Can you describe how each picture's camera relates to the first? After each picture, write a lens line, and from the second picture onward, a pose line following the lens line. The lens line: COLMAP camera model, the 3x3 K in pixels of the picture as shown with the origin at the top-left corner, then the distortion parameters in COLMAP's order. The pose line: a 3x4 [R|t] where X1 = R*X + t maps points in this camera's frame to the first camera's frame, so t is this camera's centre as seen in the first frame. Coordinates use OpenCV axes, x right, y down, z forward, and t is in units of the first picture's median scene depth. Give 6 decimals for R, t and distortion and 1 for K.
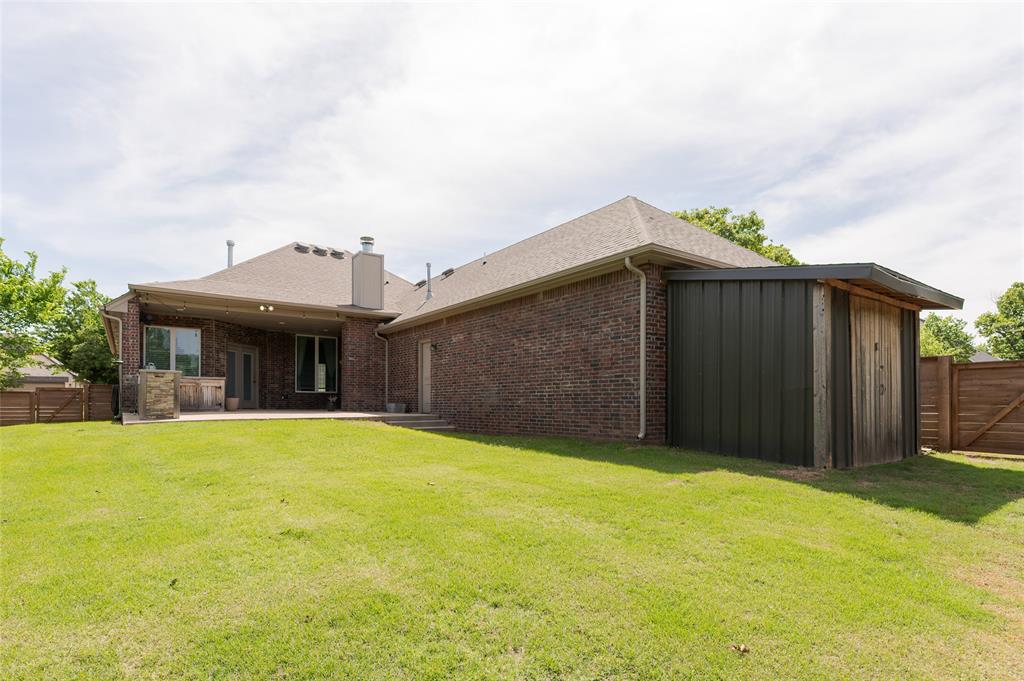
lens RADIAL K [[514.2, 0, 518.3], [0, 514.2, 400.1], [0, 0, 1]] dist [0.004364, 0.000726]
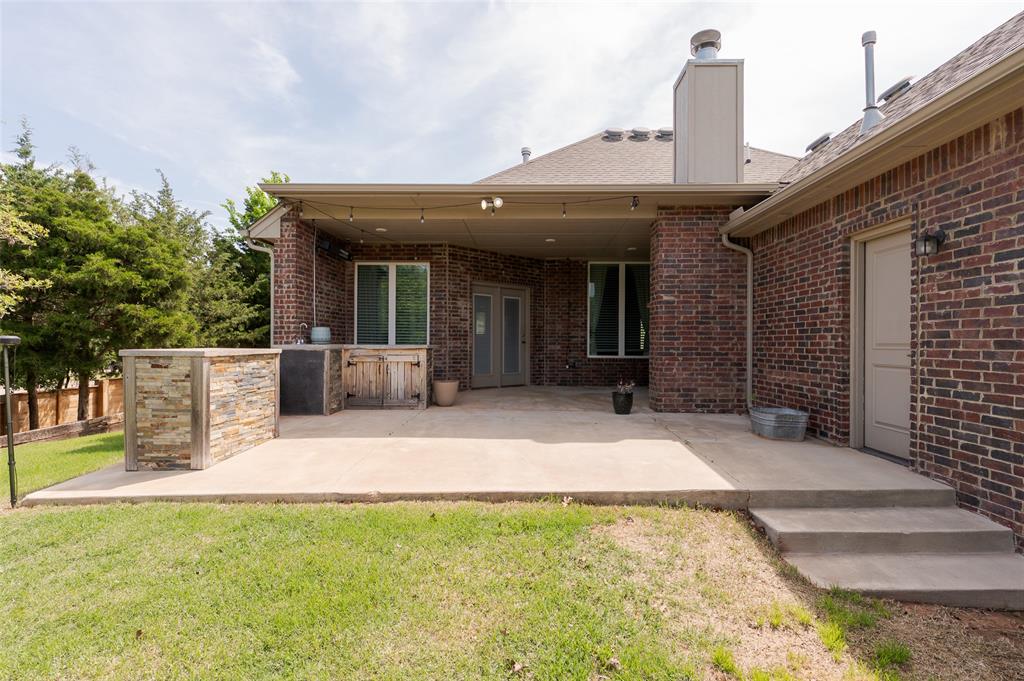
lens RADIAL K [[514.2, 0, 513.3], [0, 514.2, 342.8], [0, 0, 1]] dist [0.004364, 0.000726]
pose [[0.782645, 0.004334, -0.622453, -0.166234], [0.000068, 0.999975, 0.007048, -0.049160], [0.622468, -0.005558, 0.782626, 0.629203]]
